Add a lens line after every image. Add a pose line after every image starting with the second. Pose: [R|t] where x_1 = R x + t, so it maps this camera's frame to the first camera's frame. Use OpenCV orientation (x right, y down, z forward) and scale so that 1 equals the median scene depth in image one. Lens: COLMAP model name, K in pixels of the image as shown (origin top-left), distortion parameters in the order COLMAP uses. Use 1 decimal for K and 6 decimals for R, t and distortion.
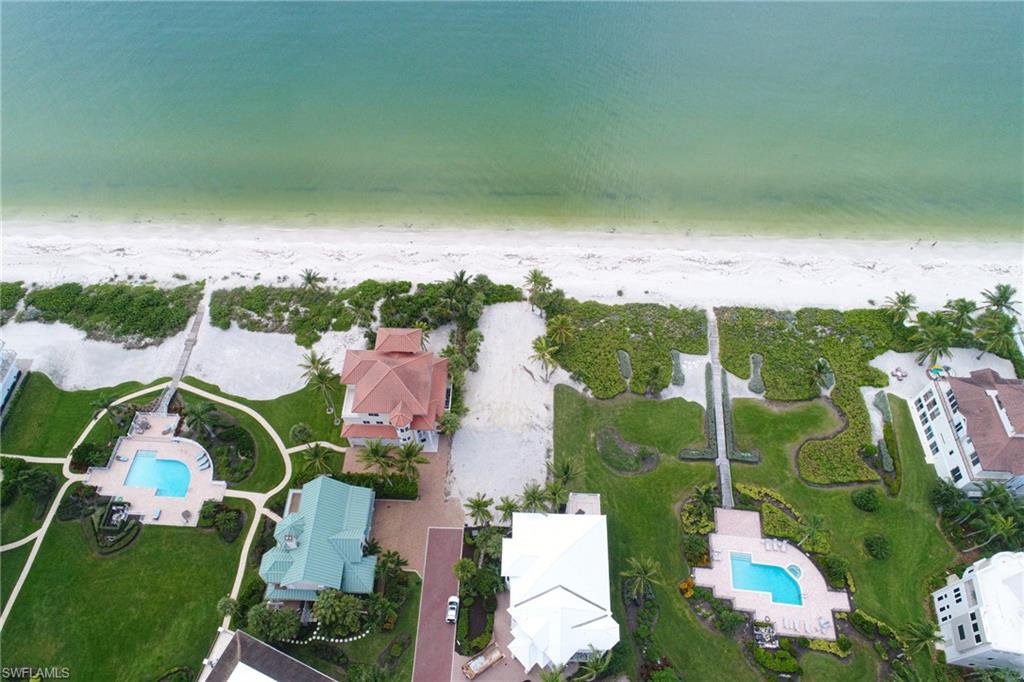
lens RADIAL K [[691.2, 0, 509.6], [0, 691.2, 343.7], [0, 0, 1]] dist [0.014888, -0.001426]
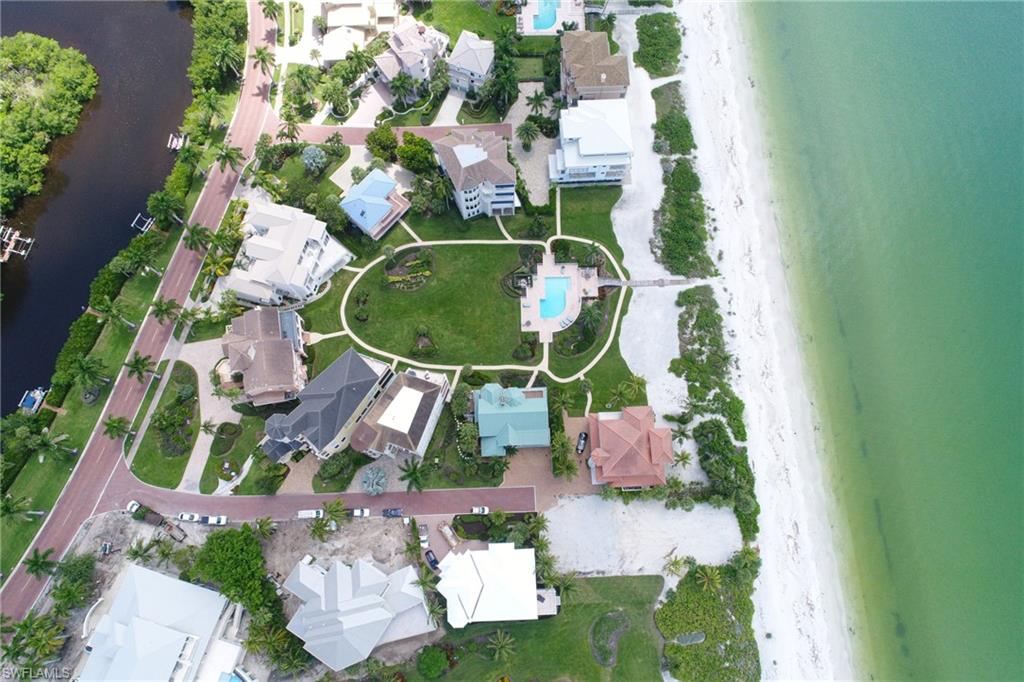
lens RADIAL K [[691.2, 0, 509.6], [0, 691.2, 343.7], [0, 0, 1]] dist [0.014888, -0.001426]
pose [[0.073052, 0.957121, -0.280327, -0.002387], [-0.825017, 0.215922, 0.522230, -0.424887], [0.560366, 0.193124, 0.805415, -0.196928]]
